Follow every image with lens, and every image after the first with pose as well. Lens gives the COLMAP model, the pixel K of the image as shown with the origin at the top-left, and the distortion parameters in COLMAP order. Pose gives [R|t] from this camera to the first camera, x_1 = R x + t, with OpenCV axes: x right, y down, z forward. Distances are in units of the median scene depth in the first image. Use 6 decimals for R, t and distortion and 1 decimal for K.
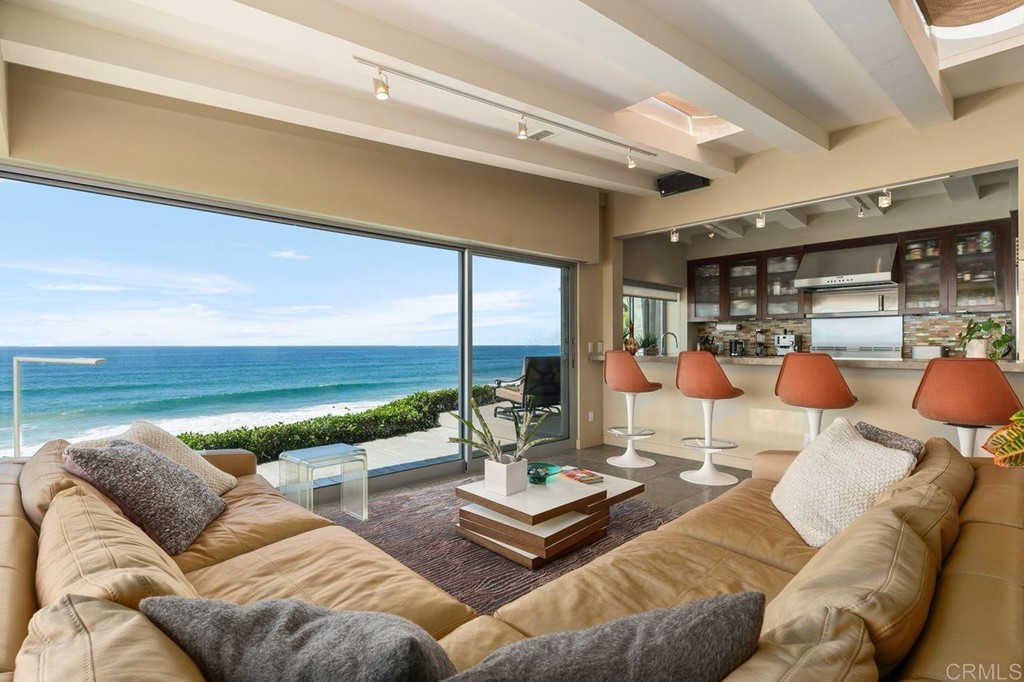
lens RADIAL K [[502.8, 0, 512.0], [0, 502.8, 341.0], [0, 0, 1]] dist [0.008256, 0.000371]
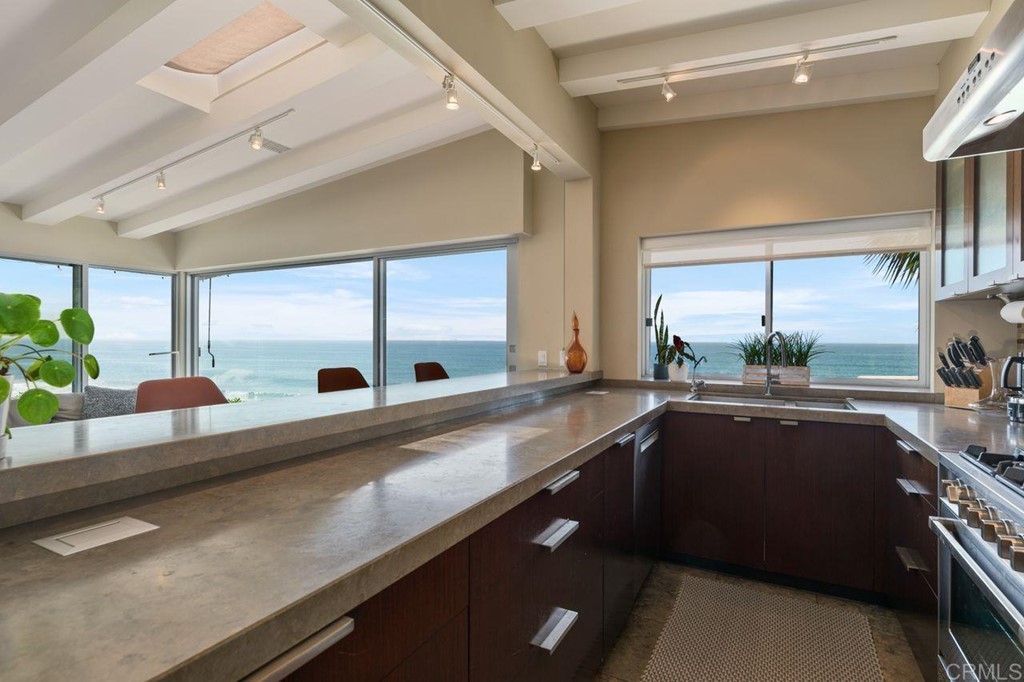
lens RADIAL K [[502.8, 0, 512.0], [0, 502.8, 341.0], [0, 0, 1]] dist [0.008256, 0.000371]
pose [[0.316471, 0.006429, -0.948580, 0.775130], [-0.000787, 0.999978, 0.006514, -0.012963], [0.948602, -0.001315, 0.316469, 0.743647]]
